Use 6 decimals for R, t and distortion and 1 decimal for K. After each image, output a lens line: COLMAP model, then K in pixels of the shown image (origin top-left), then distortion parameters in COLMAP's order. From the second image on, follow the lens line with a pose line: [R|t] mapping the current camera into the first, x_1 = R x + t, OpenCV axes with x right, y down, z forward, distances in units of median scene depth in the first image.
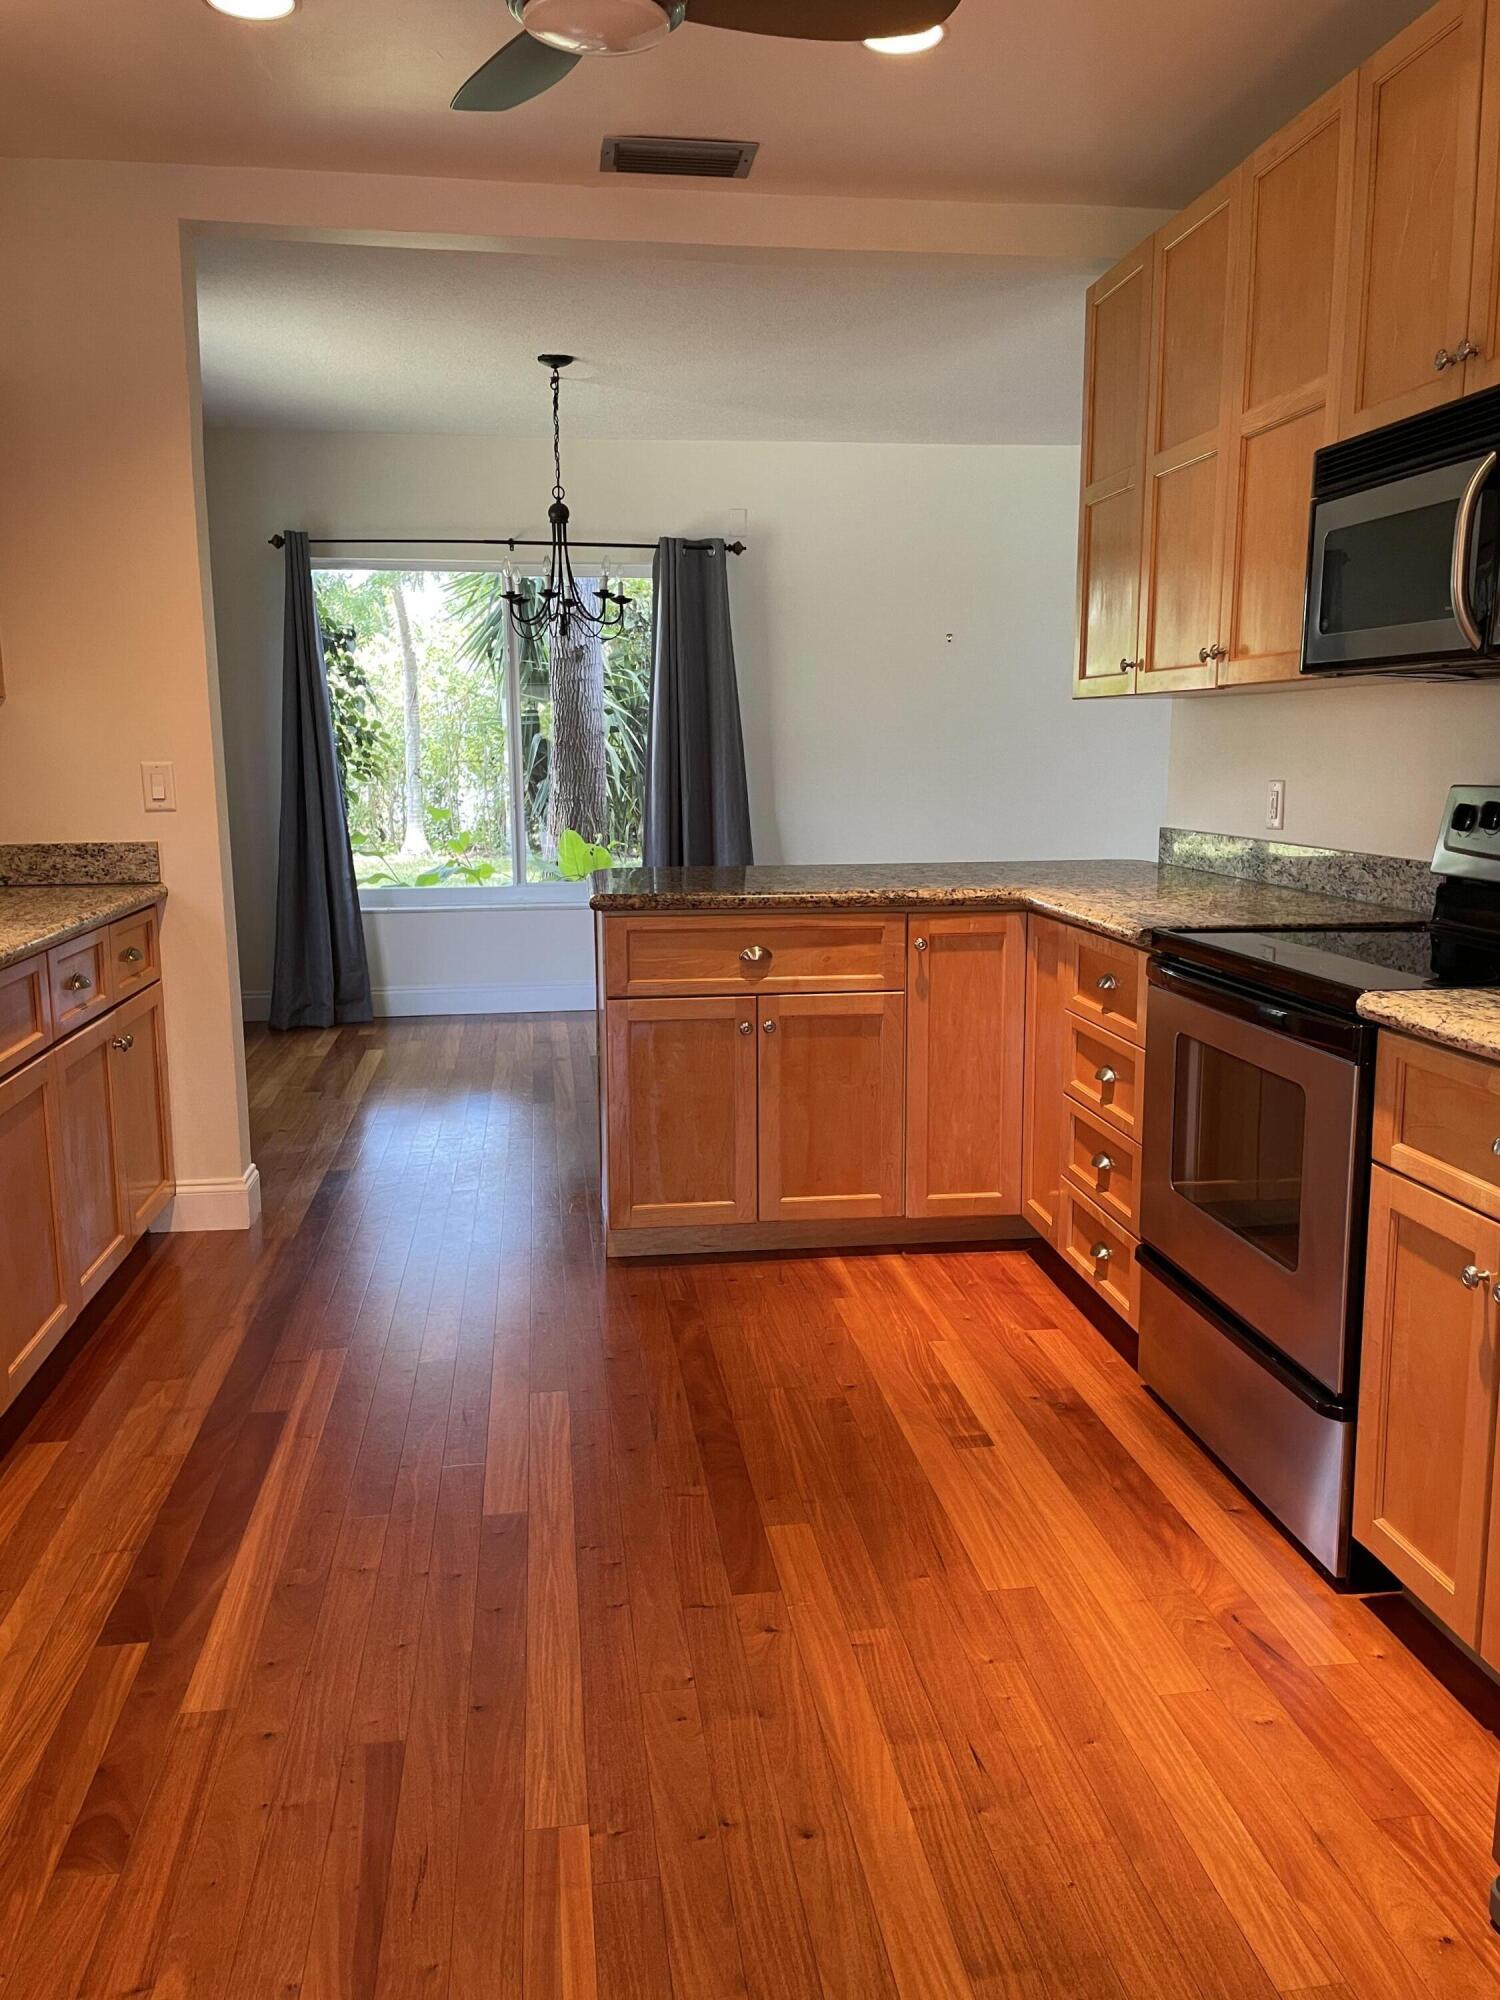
lens RADIAL K [[1527.6, 0, 750.0], [0, 1527.6, 1000.0], [0, 0, 1]] dist [0.073201, -0.079485]
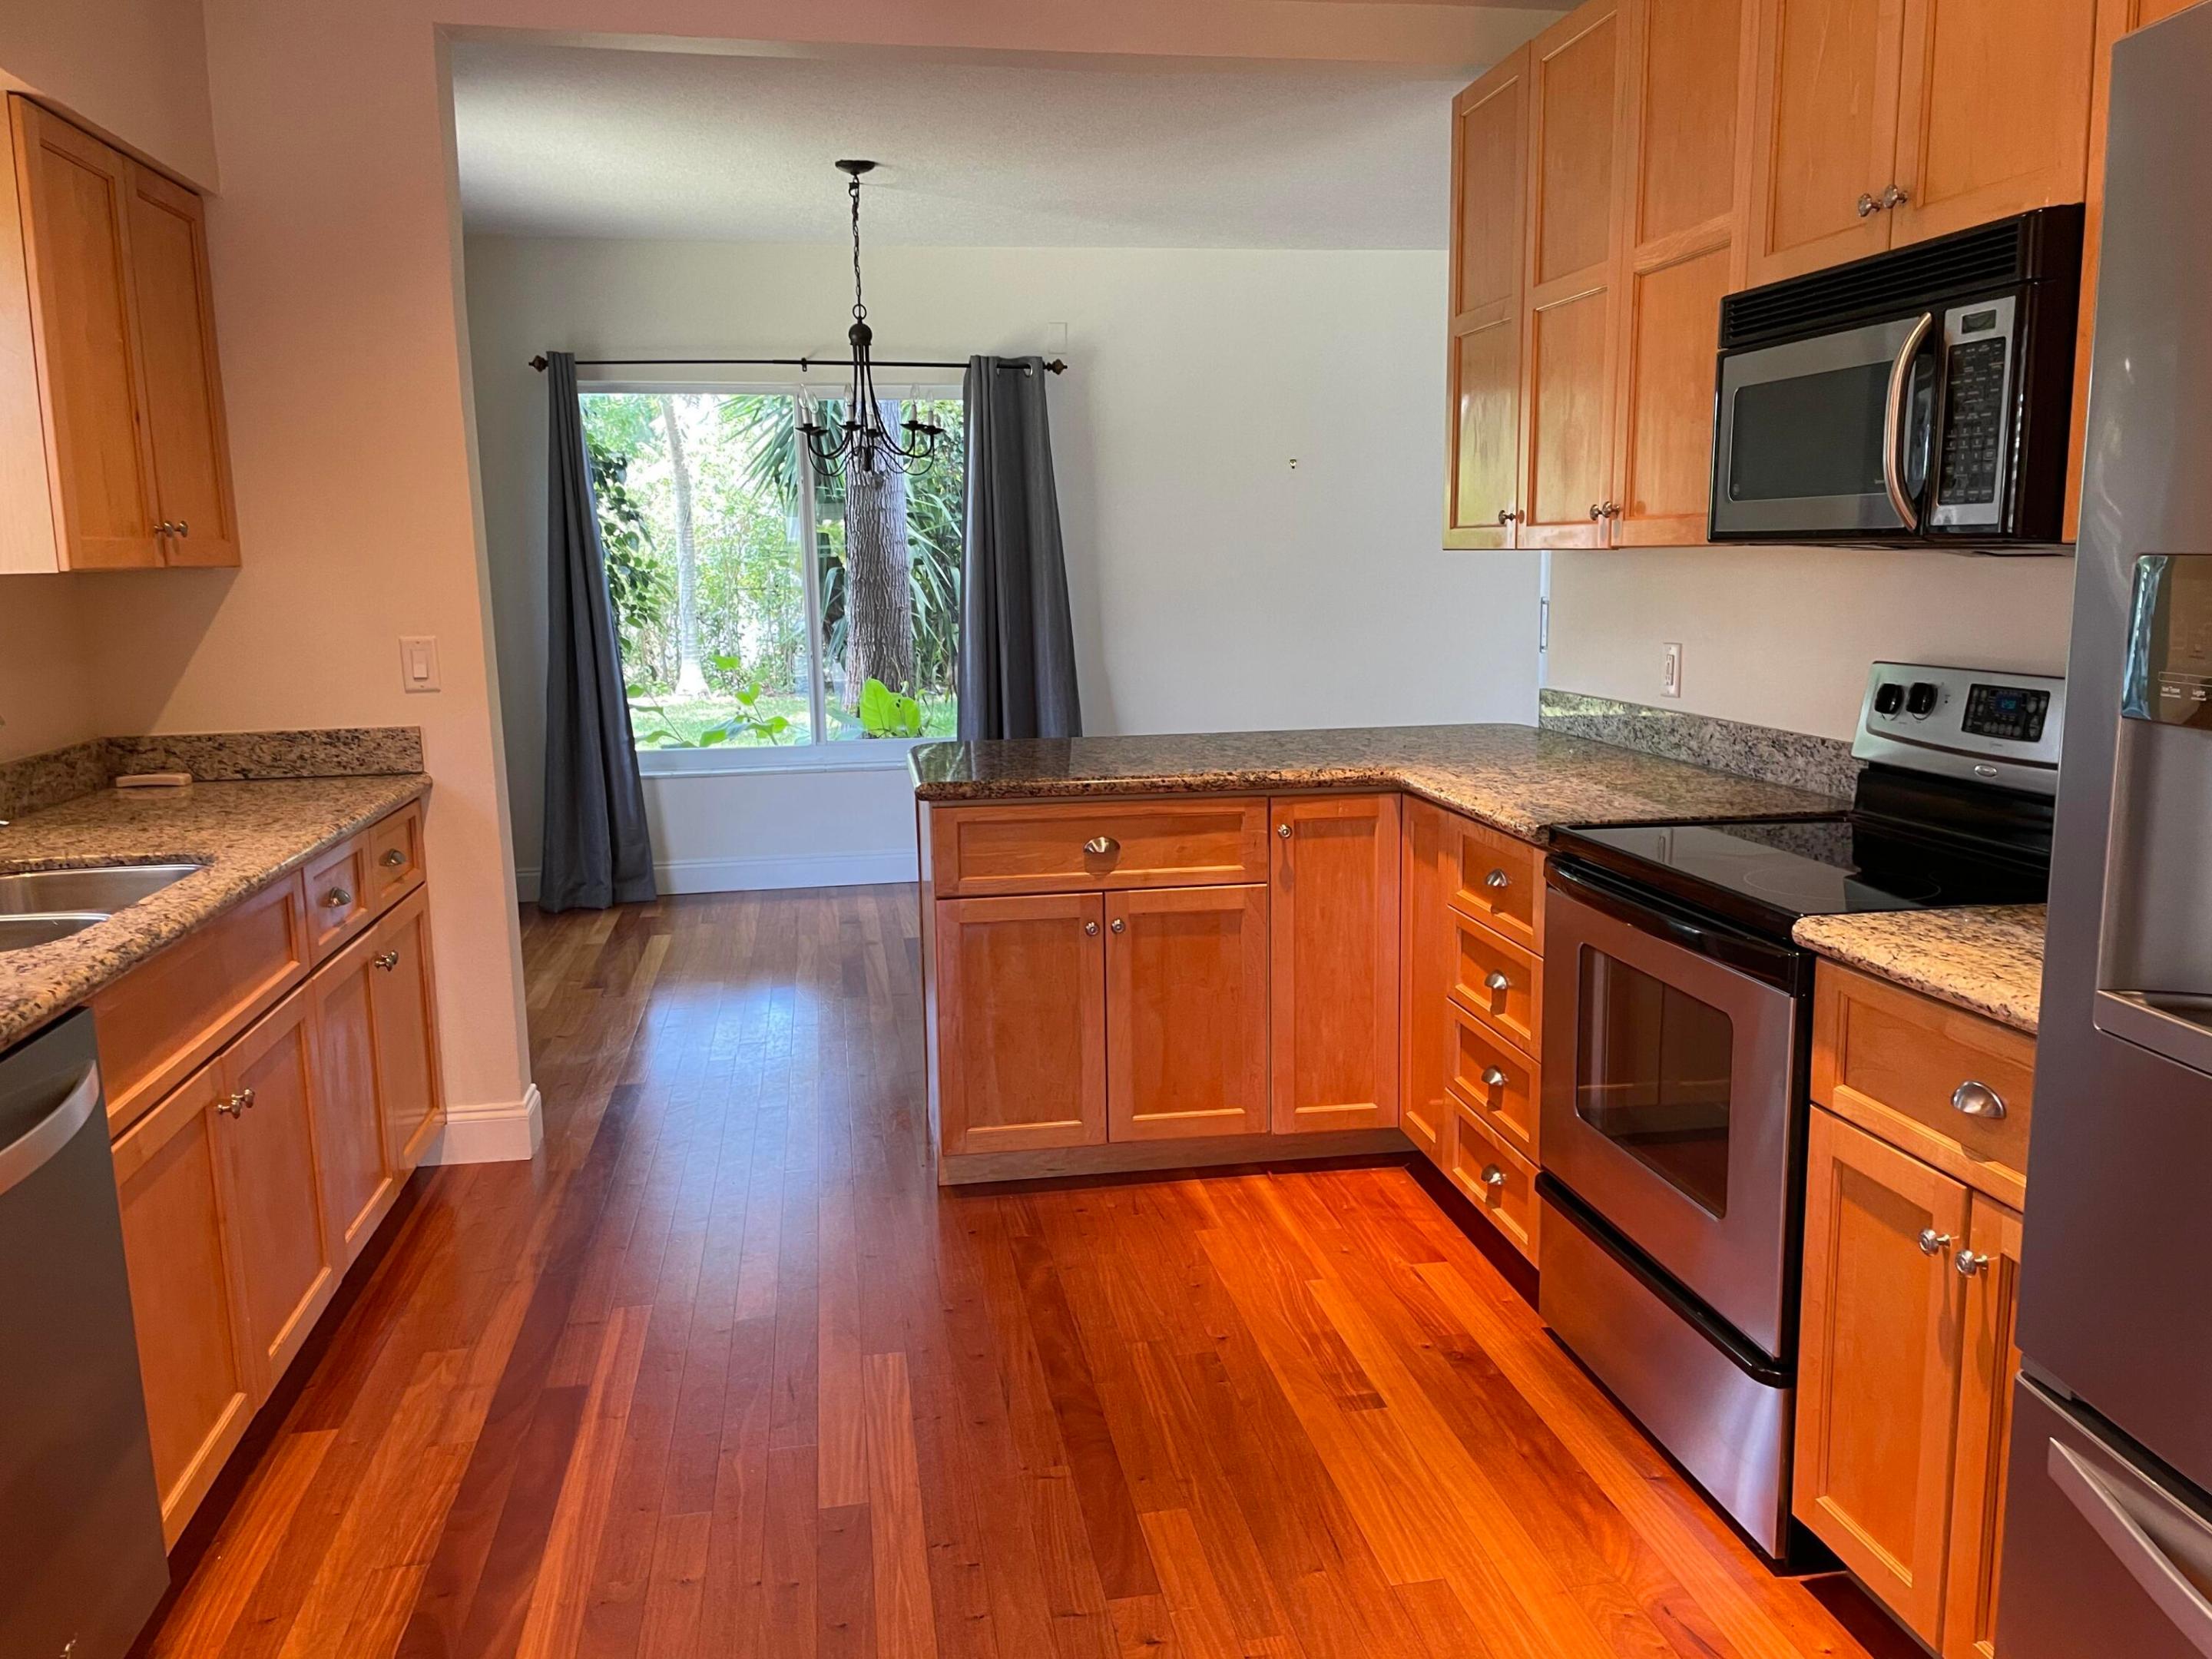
lens RADIAL K [[1689.6, 0, 1114.1], [0, 1689.6, 836.4], [0, 0, 1]] dist [0.073201, -0.079485]
pose [[0.999292, -0.016198, 0.033960, -0.024399], [0.016068, 0.999862, 0.004111, -0.042756], [-0.034021, -0.003562, 0.999415, 0.011341]]
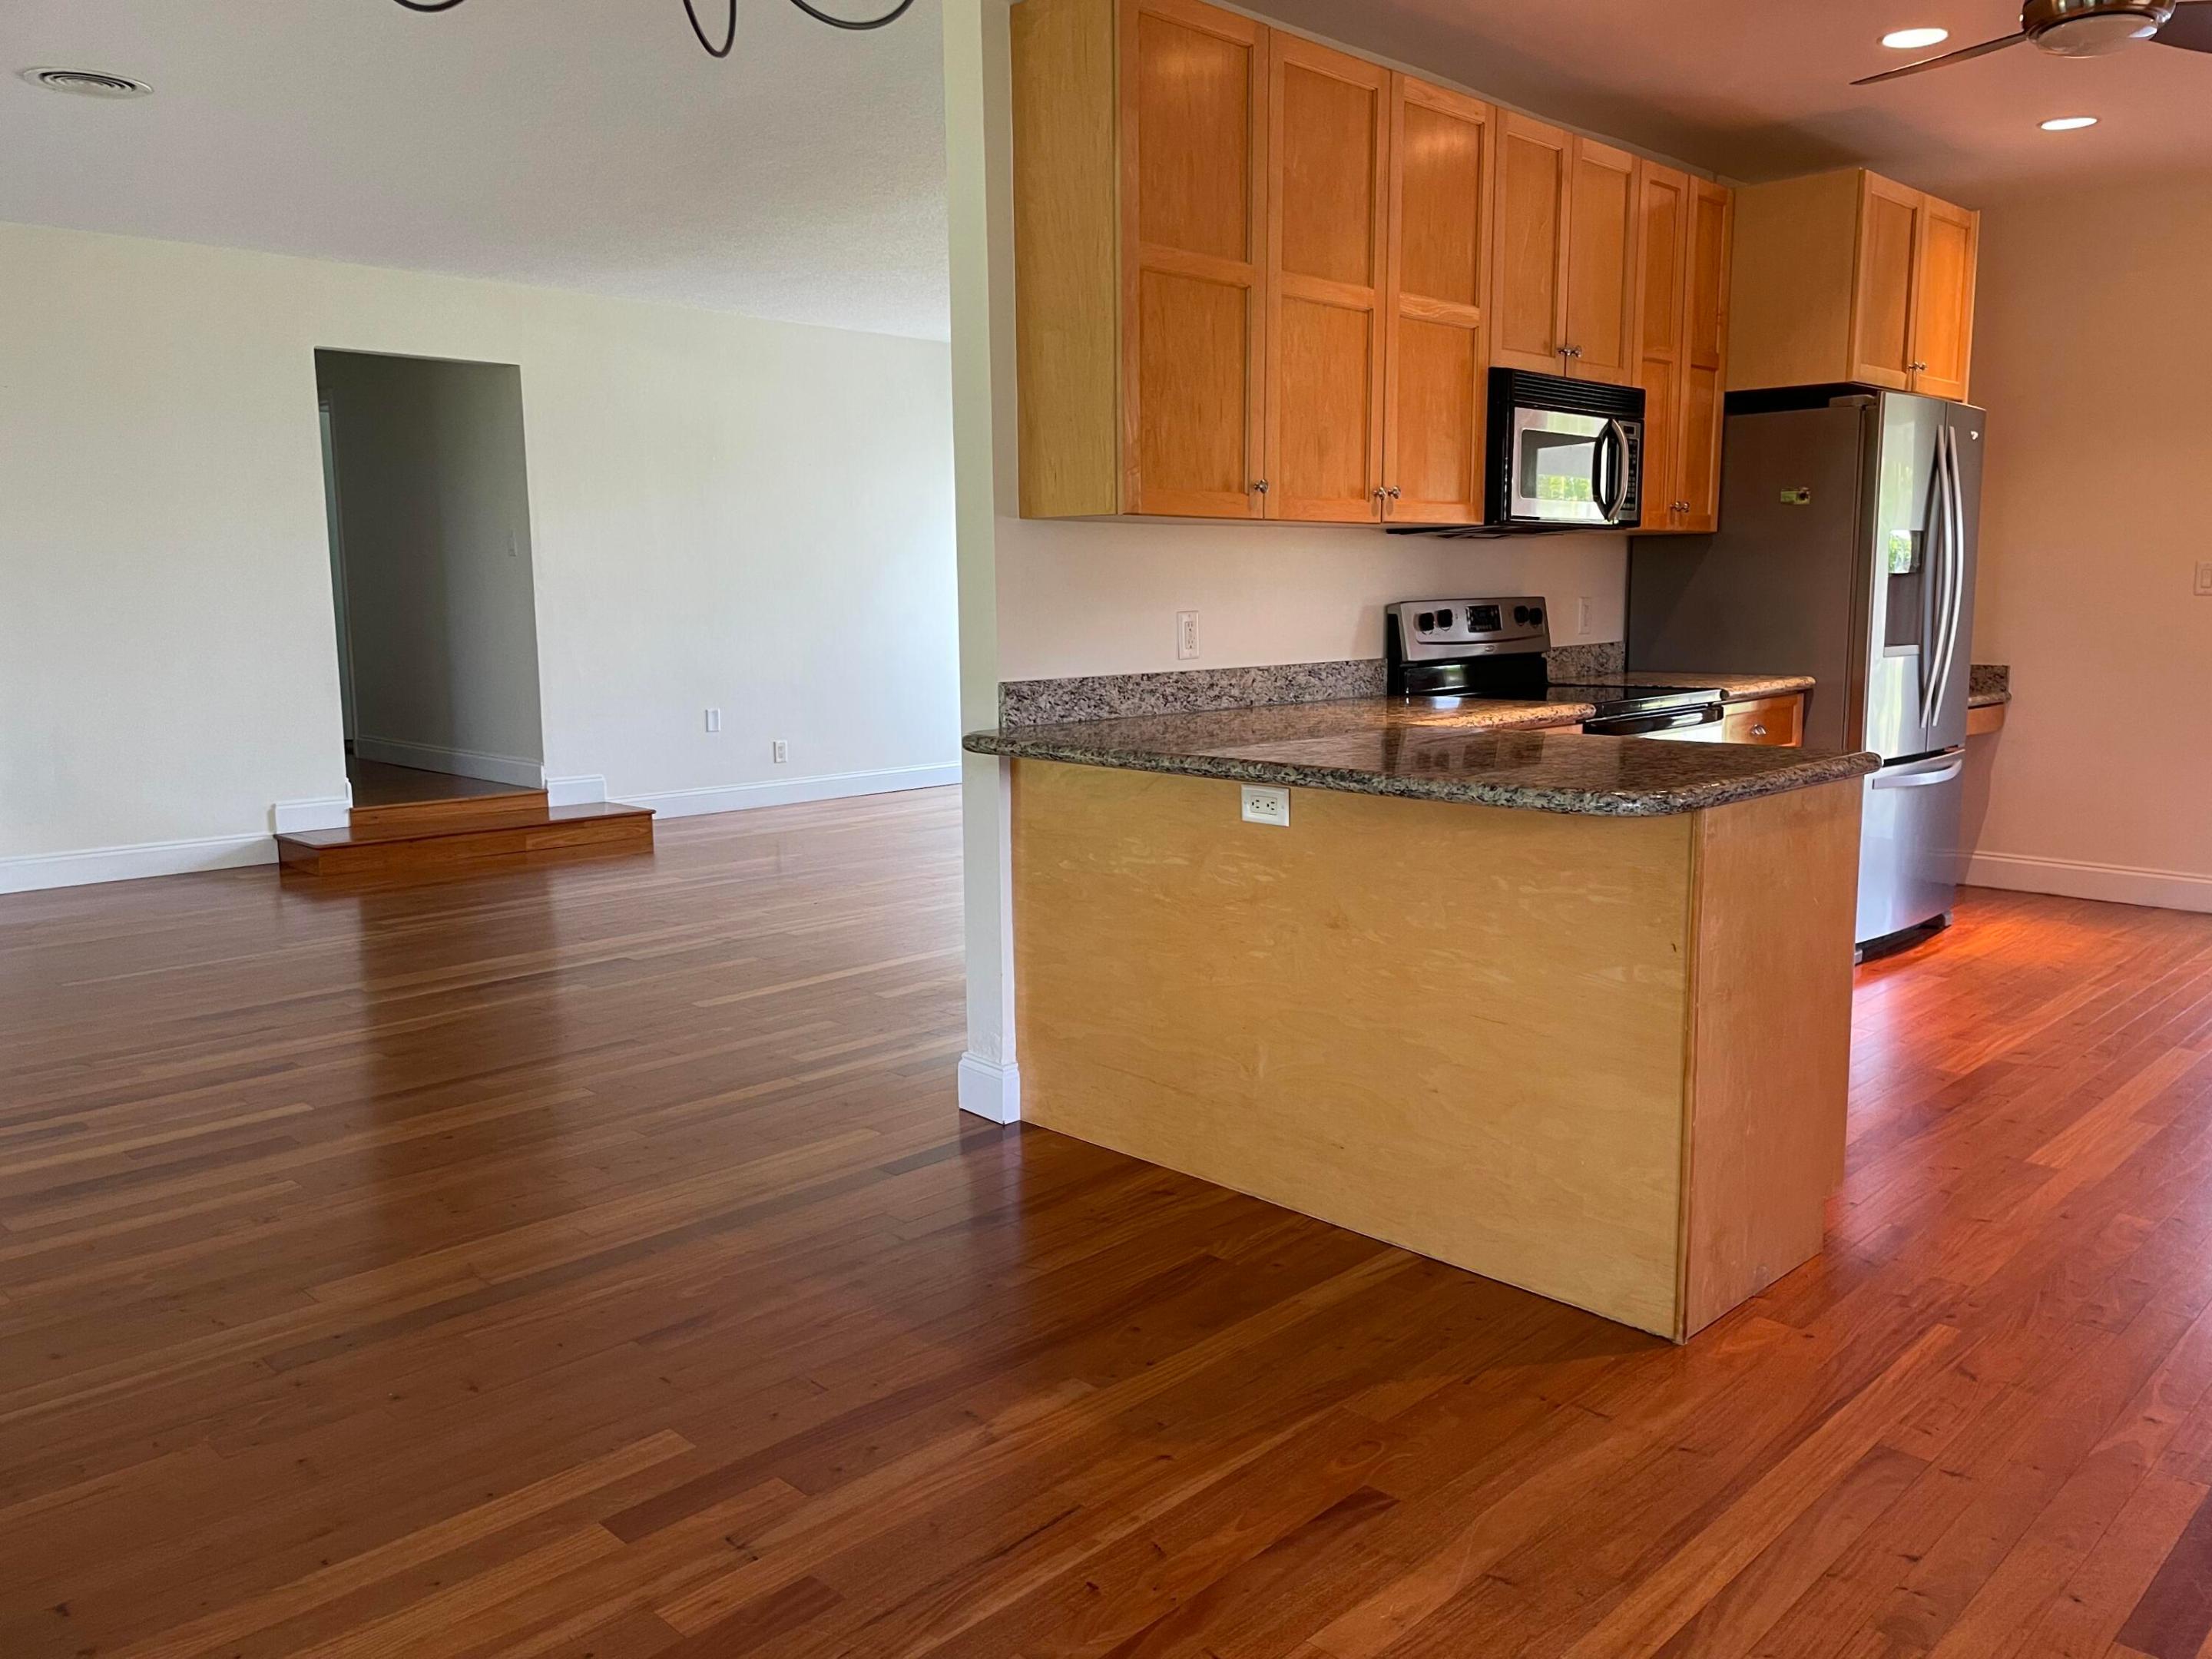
lens RADIAL K [[1689.6, 0, 1114.1], [0, 1689.6, 836.4], [0, 0, 1]] dist [0.073201, -0.079485]
pose [[-0.611720, -0.115923, 0.782535, -0.585240], [0.133758, 0.959805, 0.246745, -0.316931], [-0.779684, 0.255609, -0.571626, 1.929423]]
